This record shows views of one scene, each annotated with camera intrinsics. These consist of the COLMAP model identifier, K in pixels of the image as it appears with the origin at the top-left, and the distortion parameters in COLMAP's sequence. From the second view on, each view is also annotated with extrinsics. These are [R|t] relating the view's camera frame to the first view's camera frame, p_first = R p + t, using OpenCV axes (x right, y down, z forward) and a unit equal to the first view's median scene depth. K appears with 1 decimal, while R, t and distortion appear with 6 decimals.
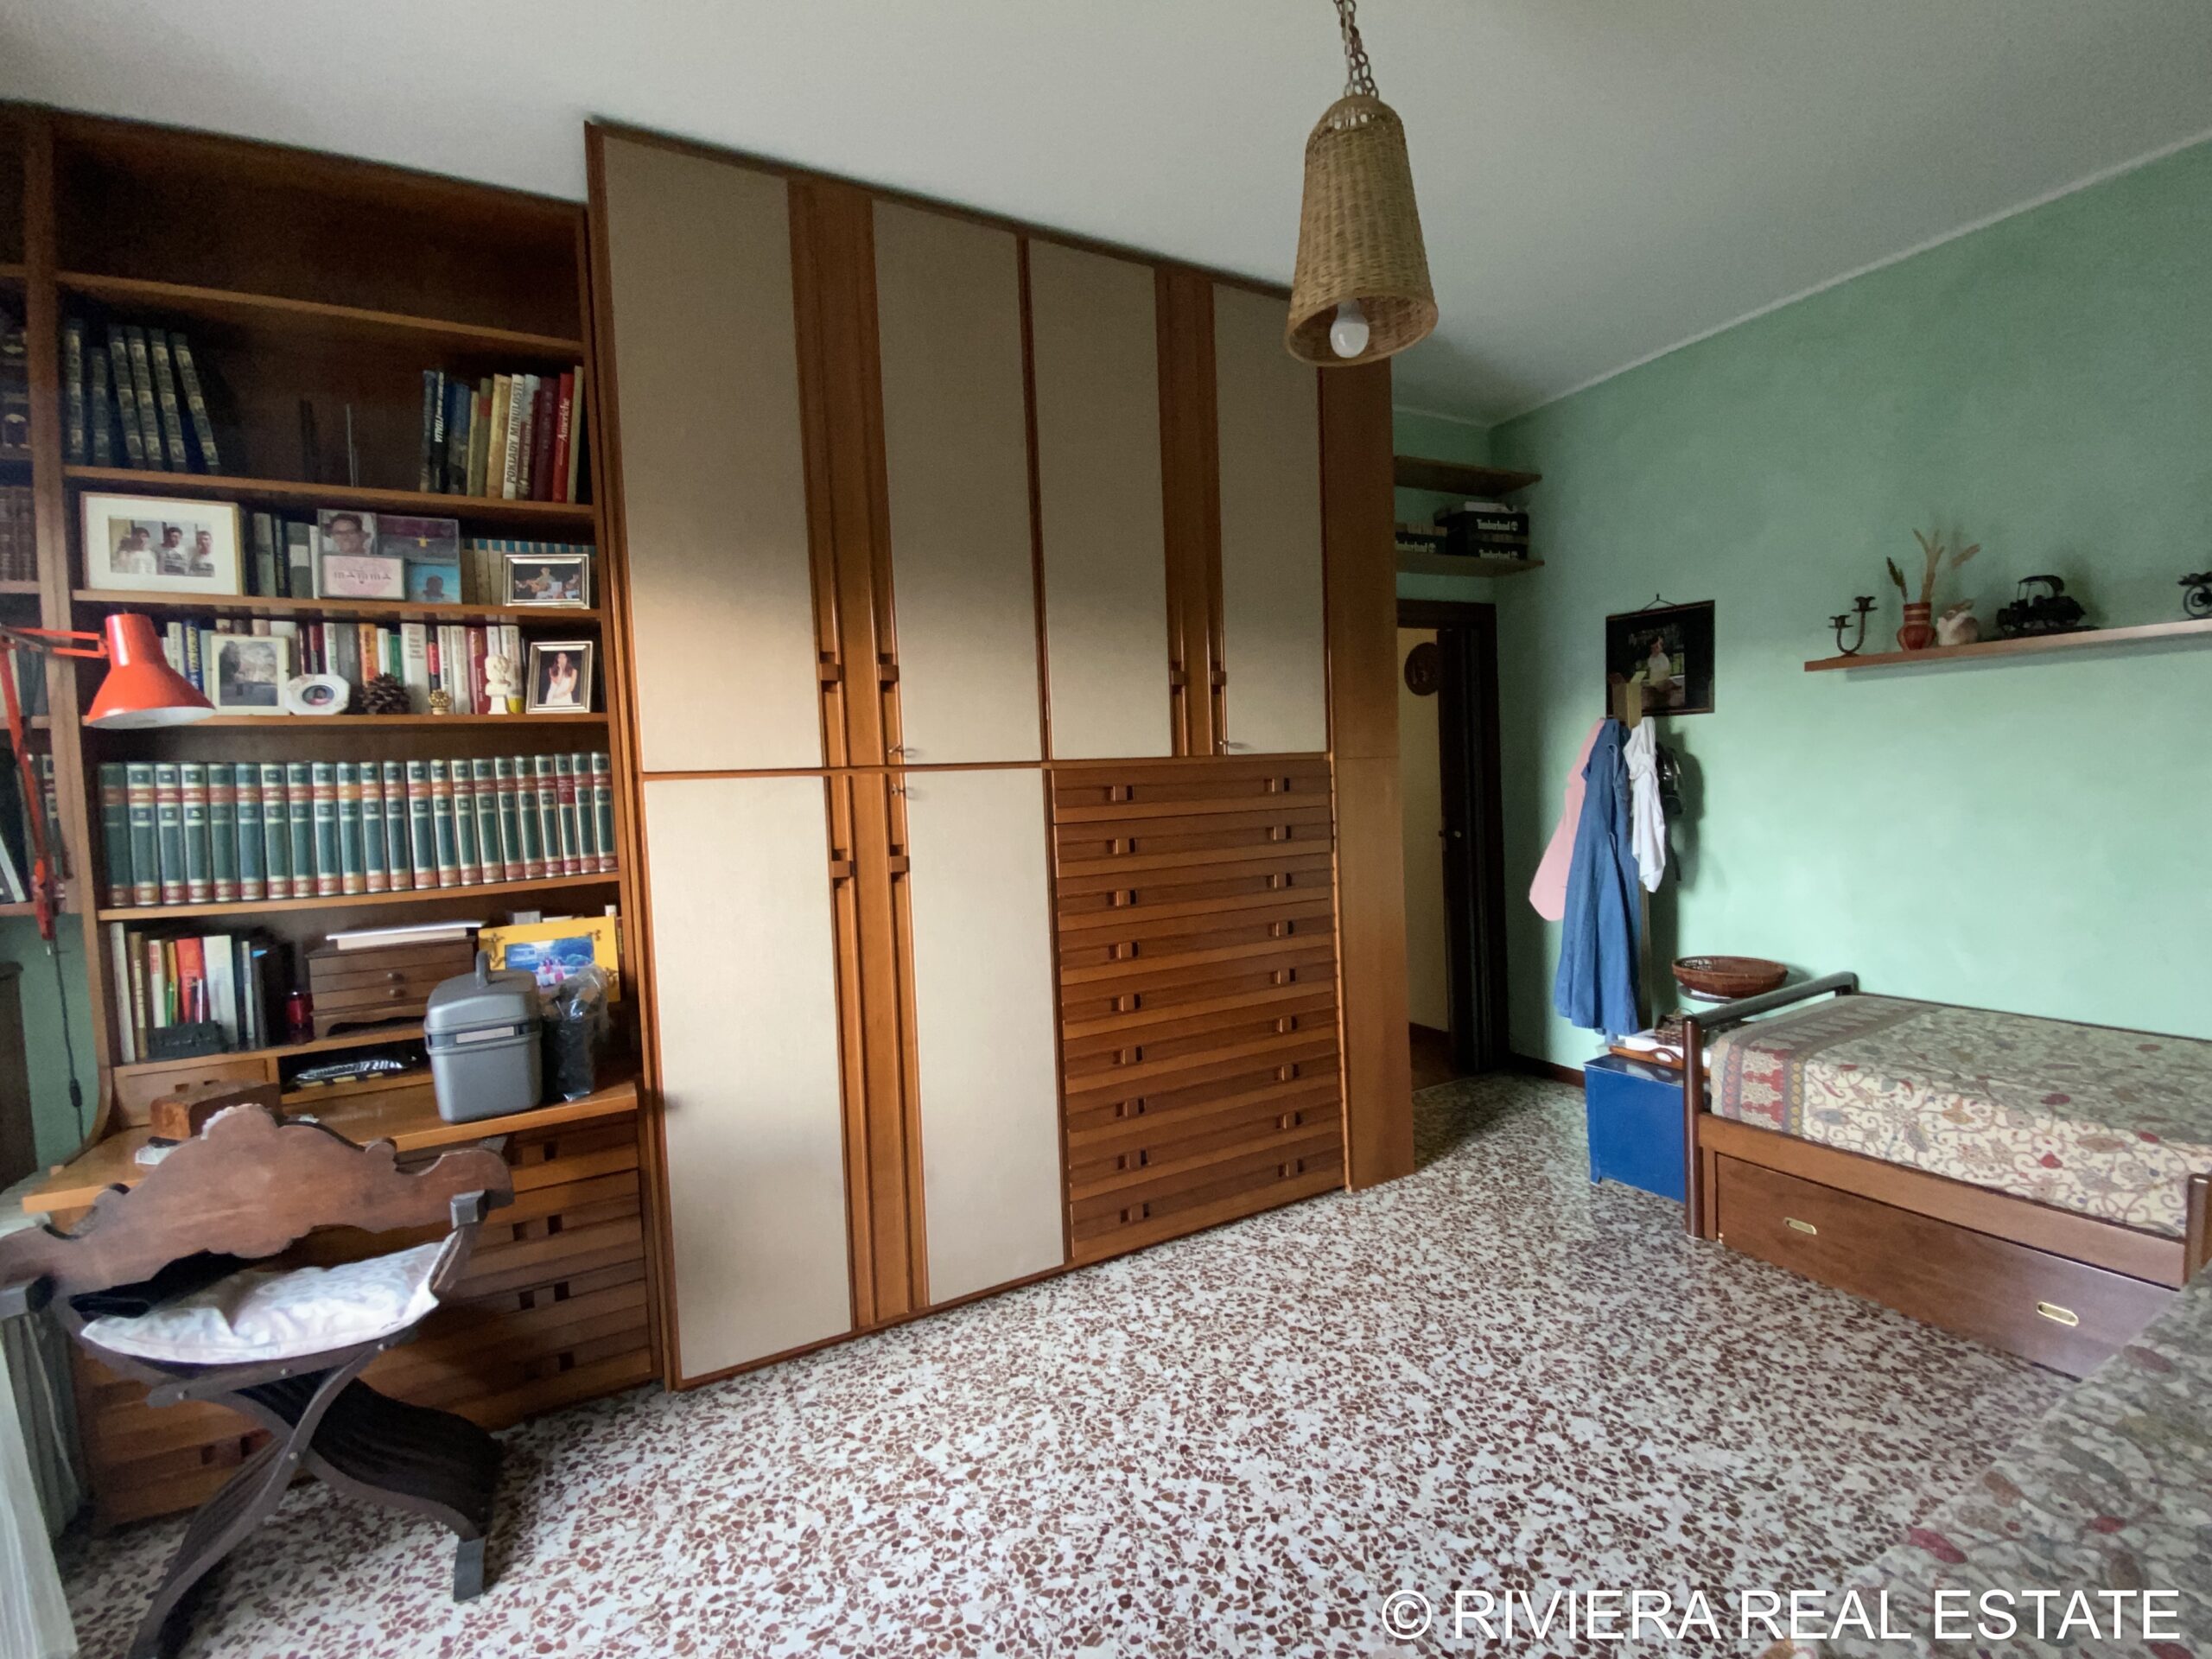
lens RADIAL K [[962.1, 0, 1102.8], [0, 962.1, 811.1], [0, 0, 1]] dist [0.006942, -0.012502]
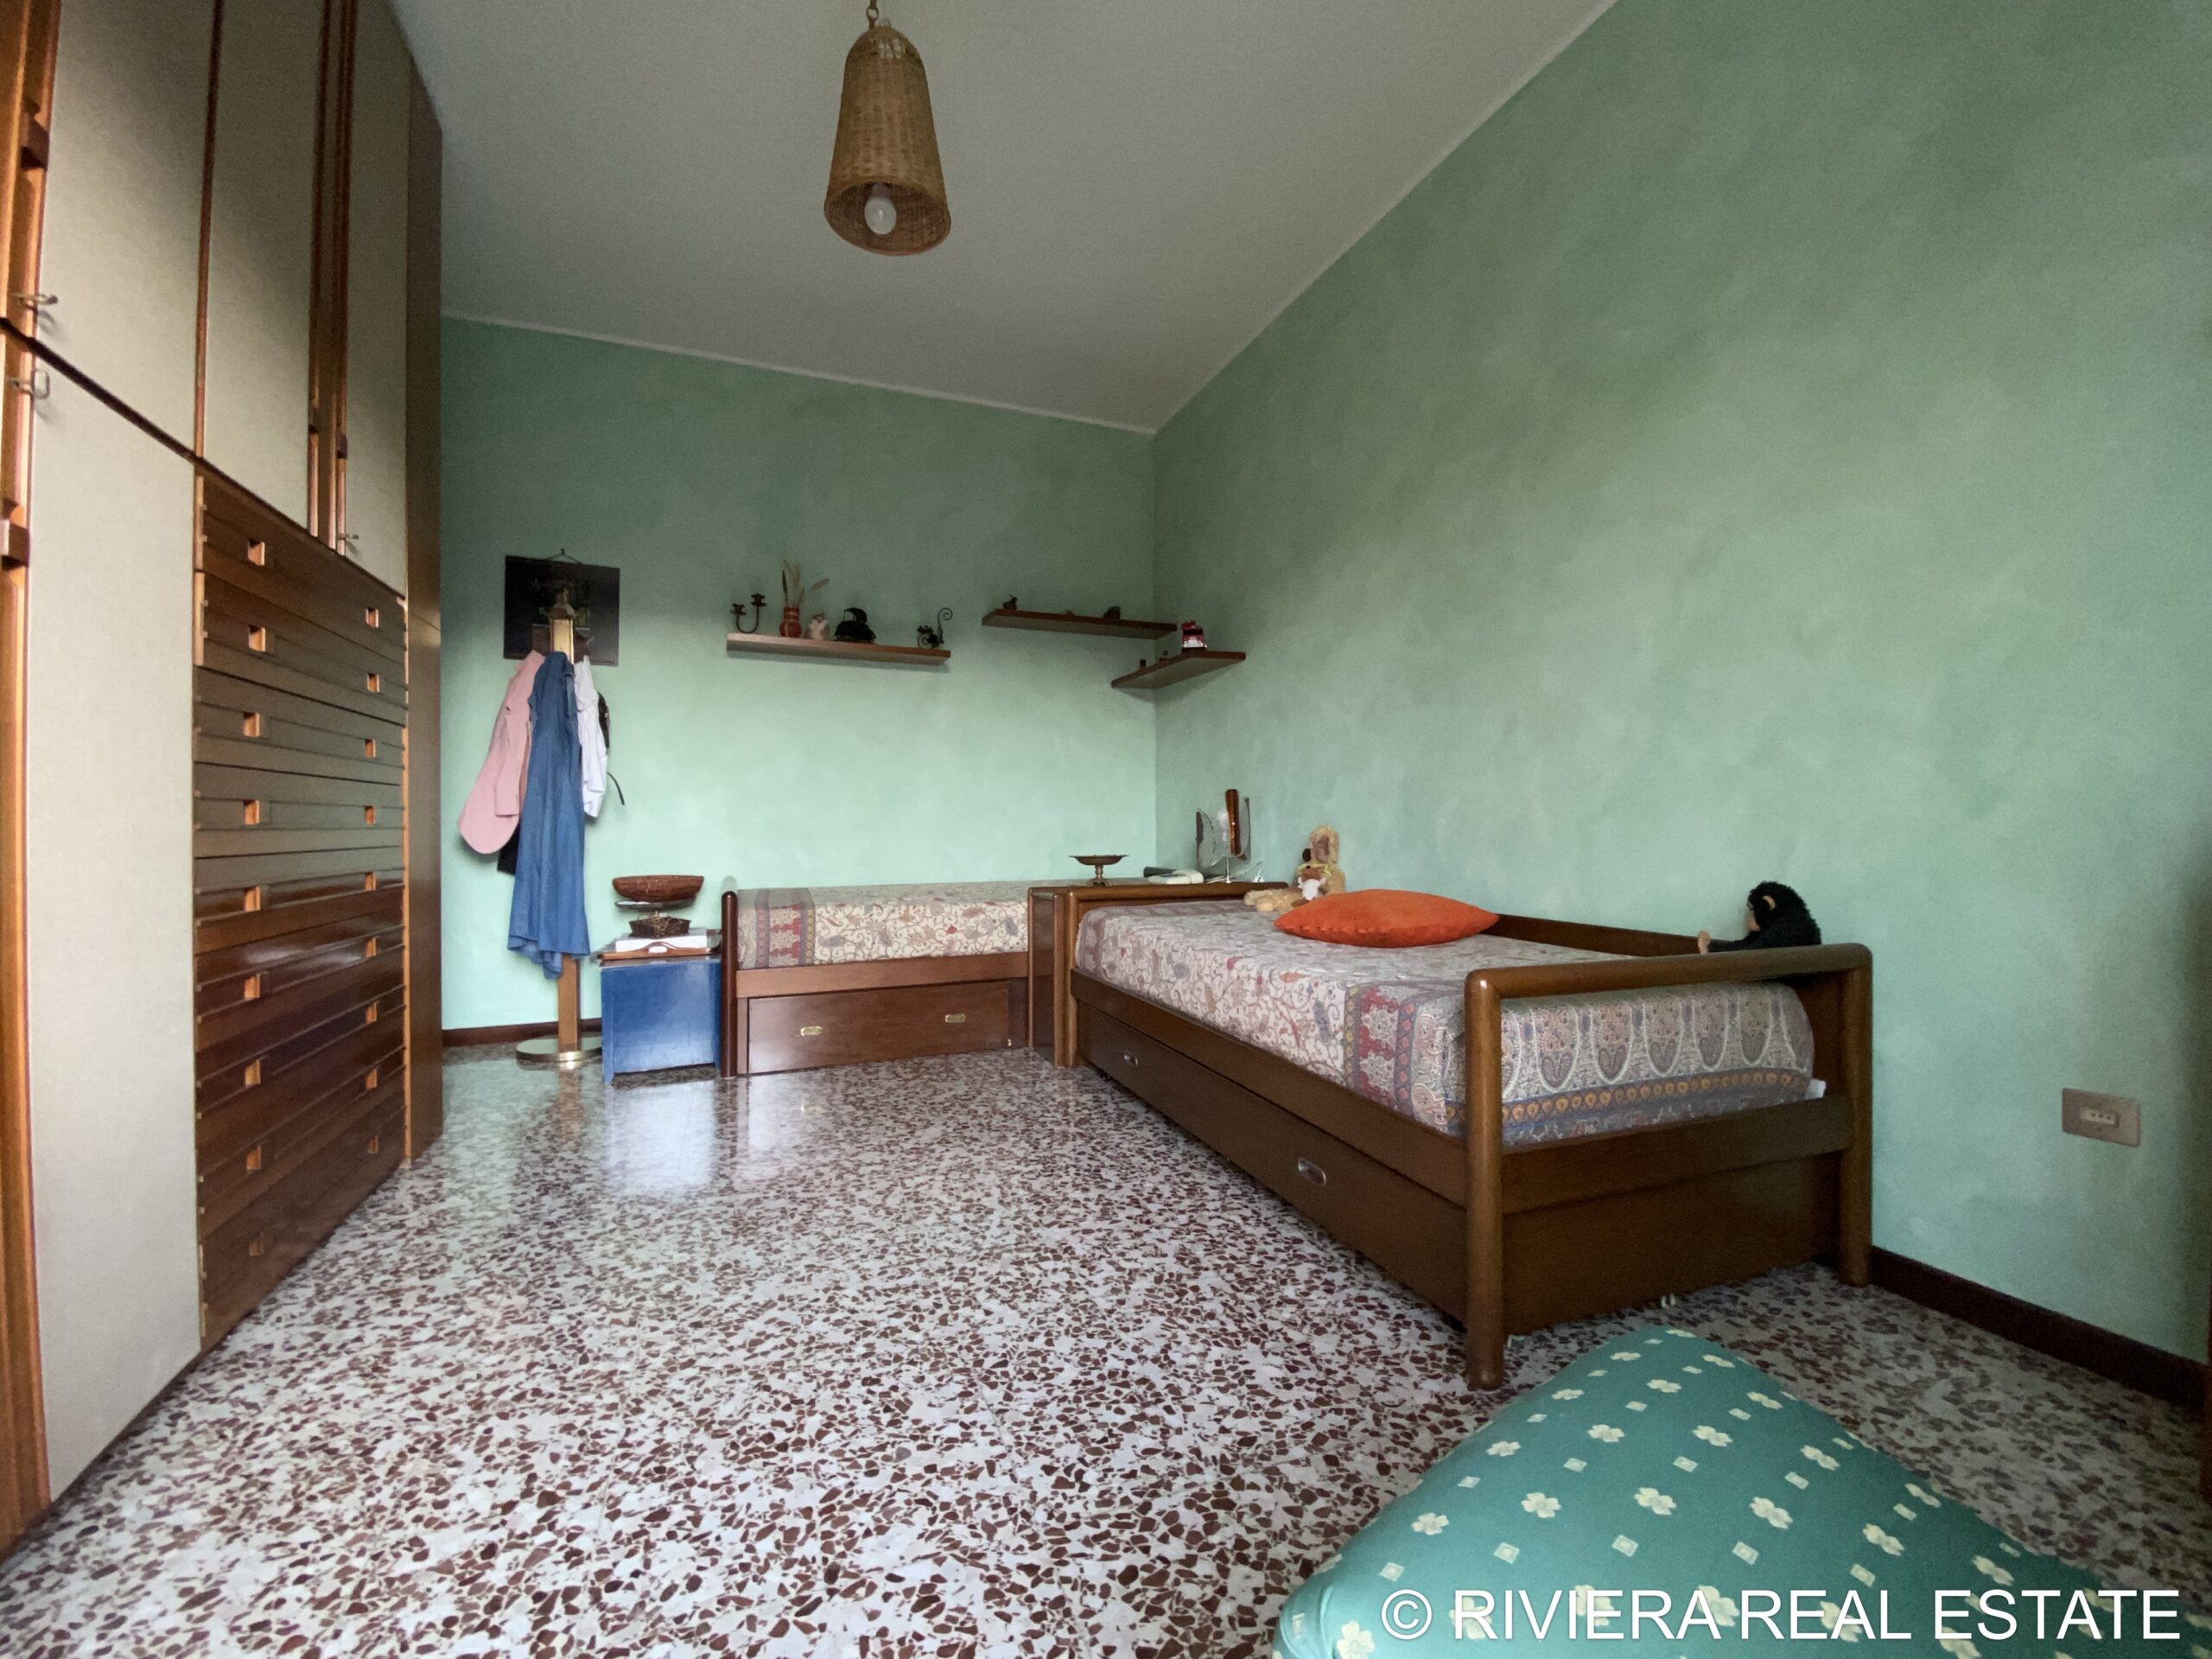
lens RADIAL K [[945.7, 0, 1107.7], [0, 945.7, 815.5], [0, 0, 1]] dist [0.060110, -0.039618]
pose [[0.125451, 0.049189, 0.990880, -0.729643], [0.032991, 0.998011, -0.053720, 0.274261], [-0.991551, 0.039429, 0.123579, 0.520870]]
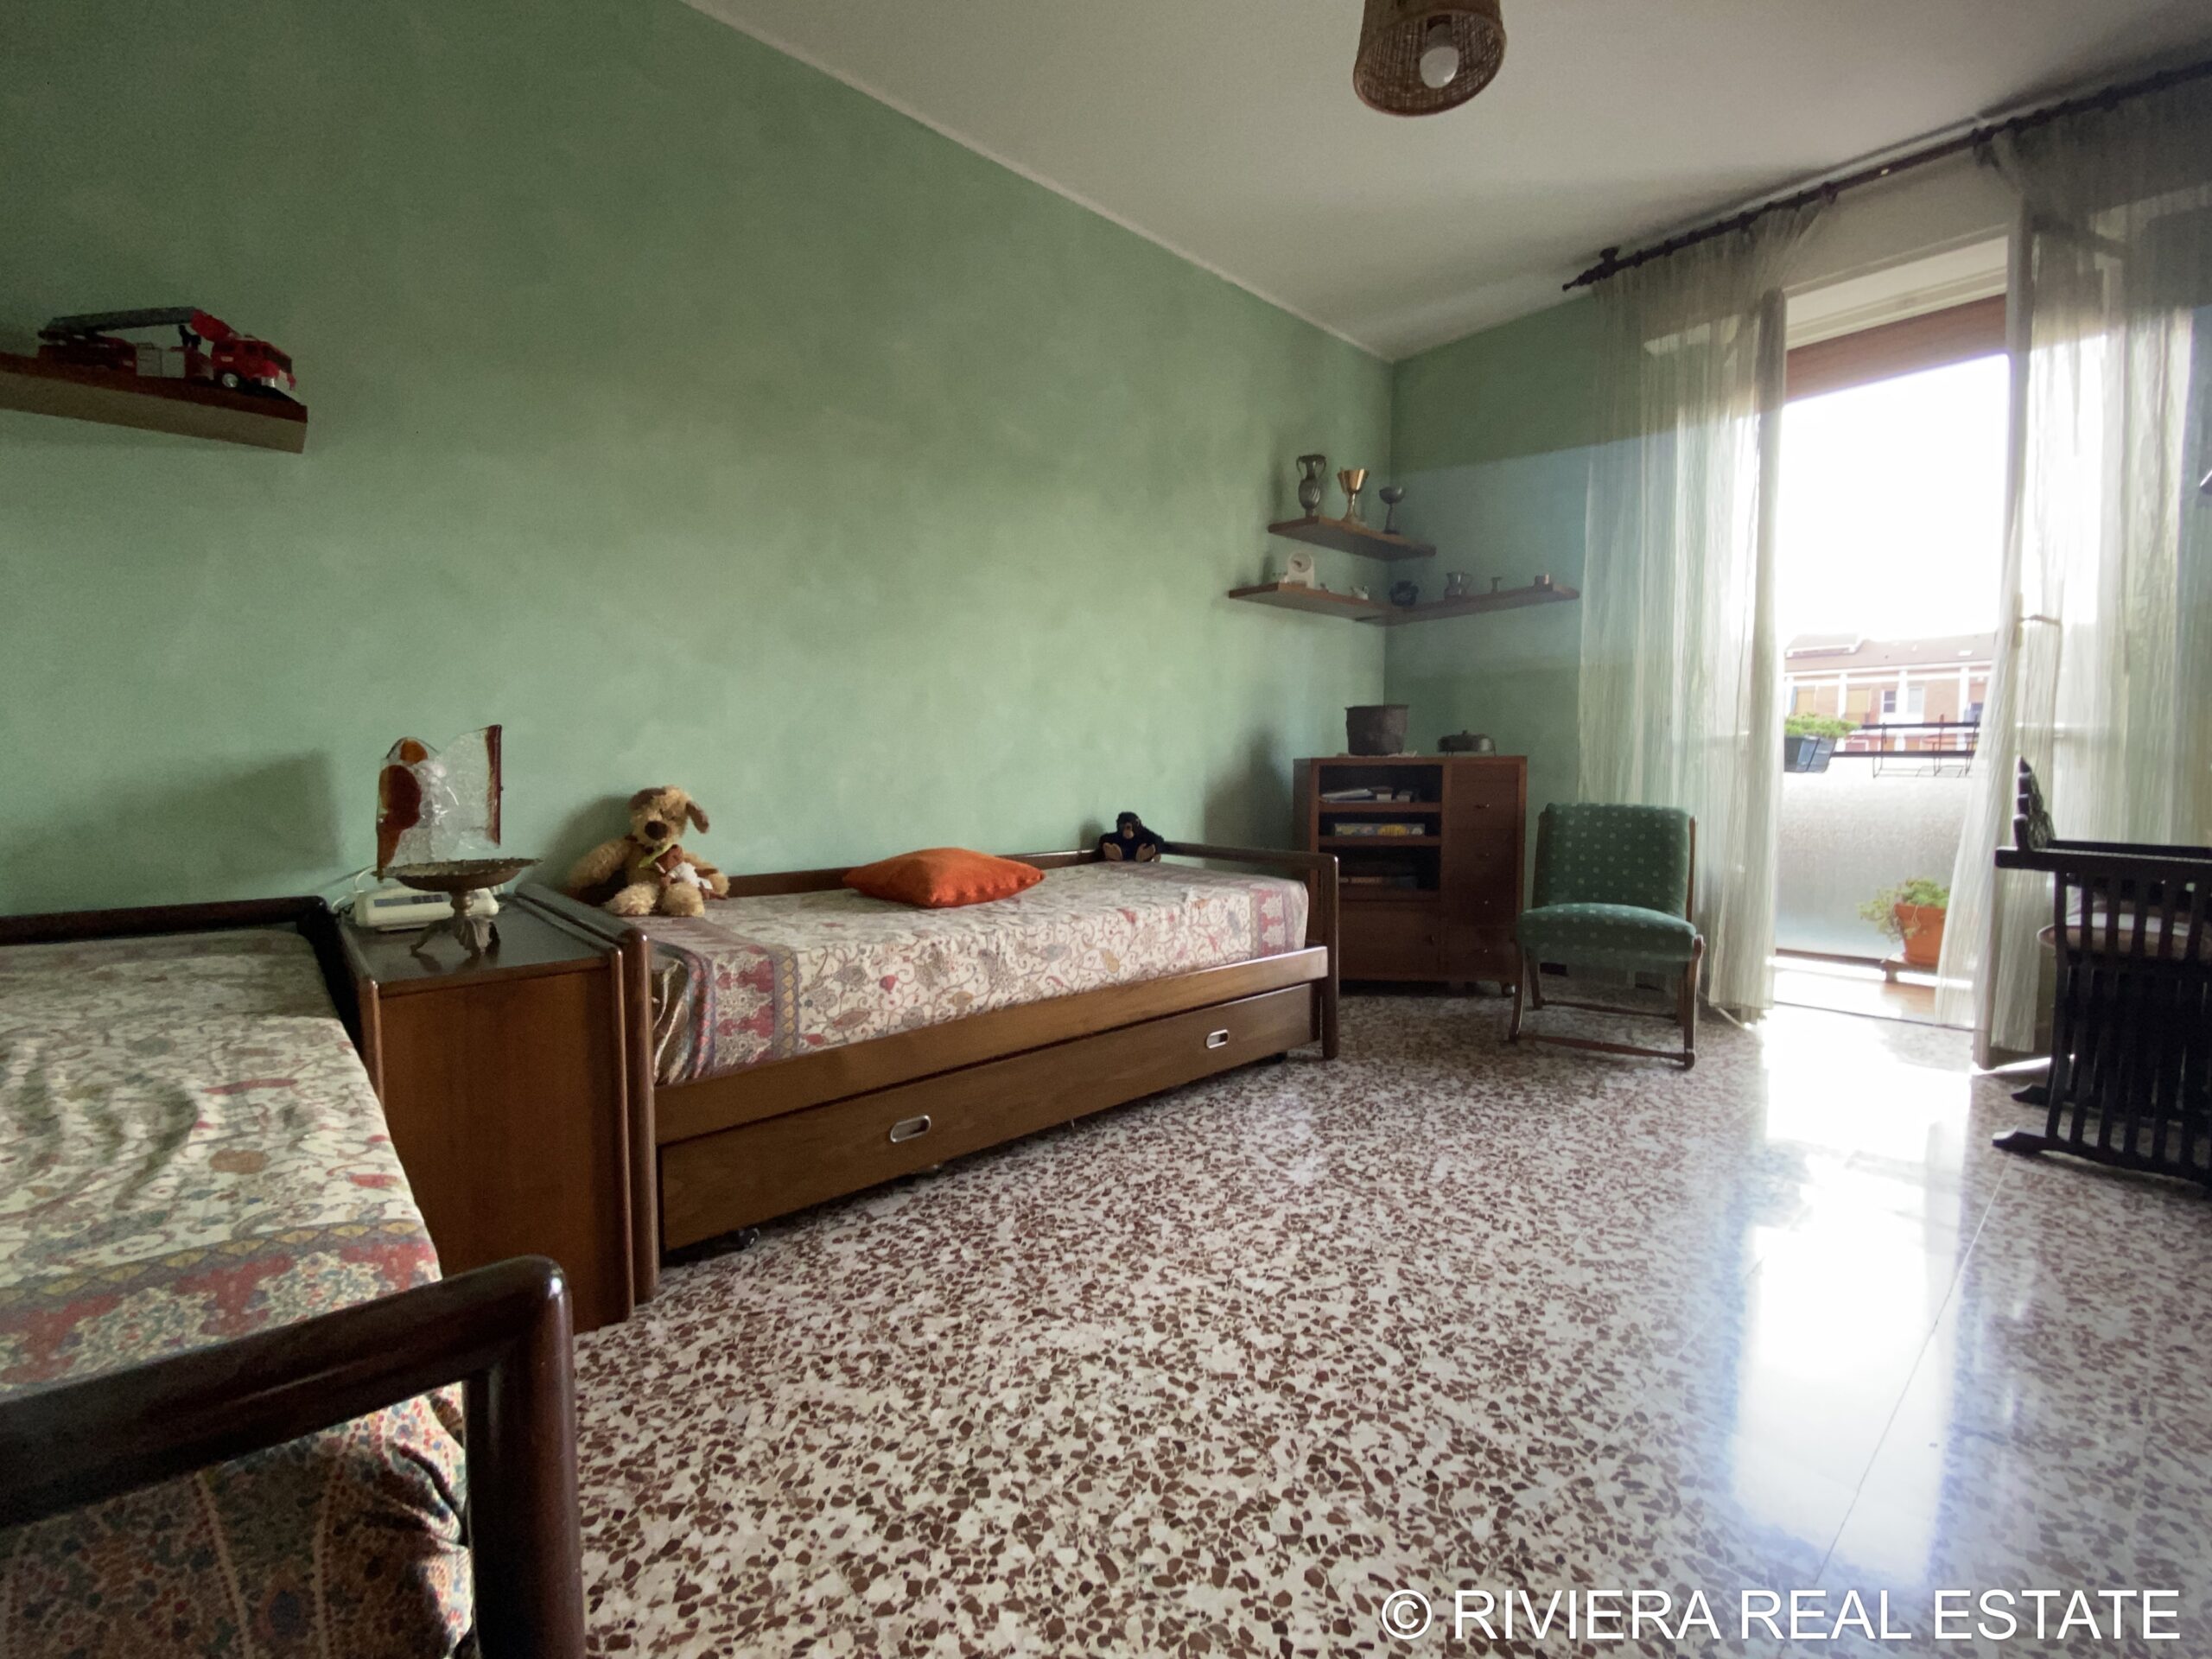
lens RADIAL K [[945.7, 0, 1107.7], [0, 945.7, 815.5], [0, 0, 1]] dist [0.060110, -0.039618]
pose [[-0.970104, 0.053018, -0.236826, 0.748131], [0.030769, 0.994840, 0.096676, 0.148601], [0.240730, 0.086499, -0.966730, 1.676941]]
